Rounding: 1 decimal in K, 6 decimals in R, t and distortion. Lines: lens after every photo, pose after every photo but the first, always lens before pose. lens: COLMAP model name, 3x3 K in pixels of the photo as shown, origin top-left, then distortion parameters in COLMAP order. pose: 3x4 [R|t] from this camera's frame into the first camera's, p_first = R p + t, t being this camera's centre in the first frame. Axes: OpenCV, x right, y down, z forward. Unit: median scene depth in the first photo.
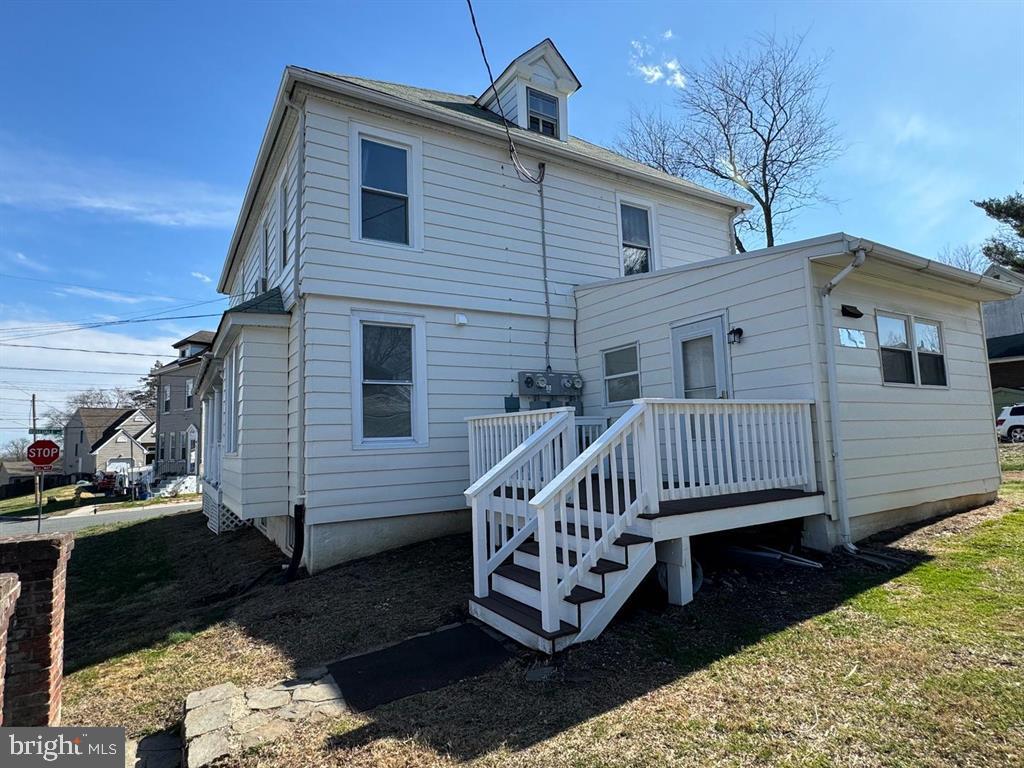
lens RADIAL K [[551.6, 0, 512.0], [0, 551.6, 384.0], [0, 0, 1]] dist [-0.002071, -0.000368]
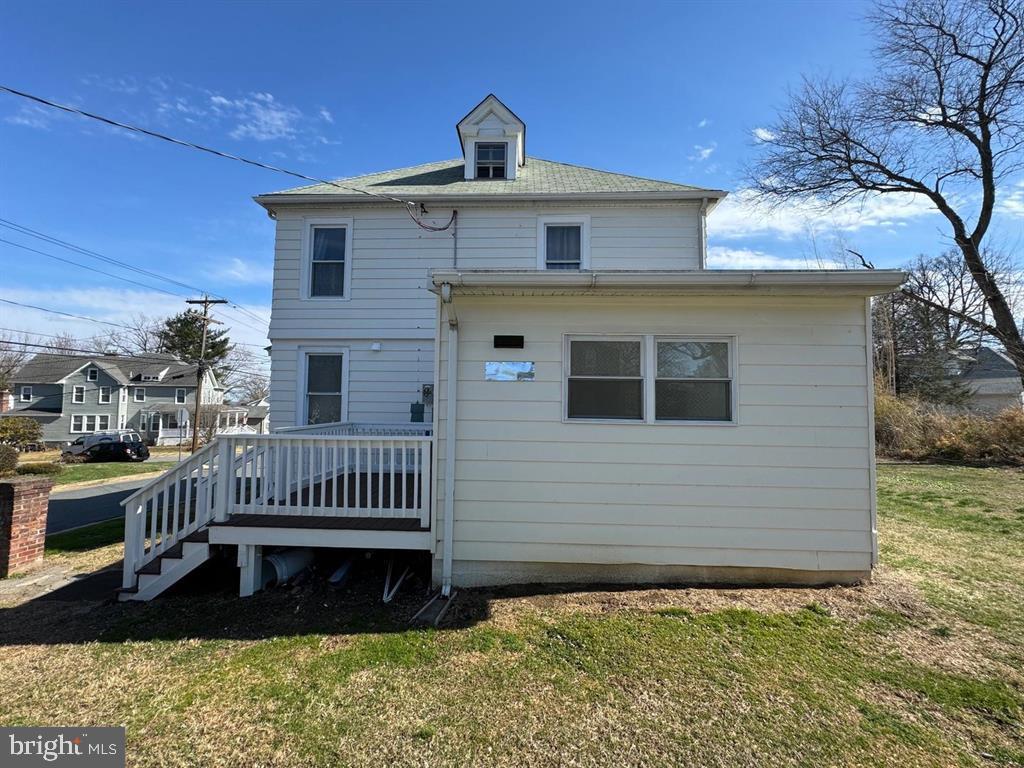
lens RADIAL K [[422.1, 0, 514.7], [0, 422.1, 383.7], [0, 0, 1]] dist [0.000781, 0.000190]
pose [[0.834582, 0.015620, -0.550662, 0.832665], [0.015496, 0.998537, 0.051809, -0.080504], [0.550665, -0.051772, 0.833119, 0.339399]]
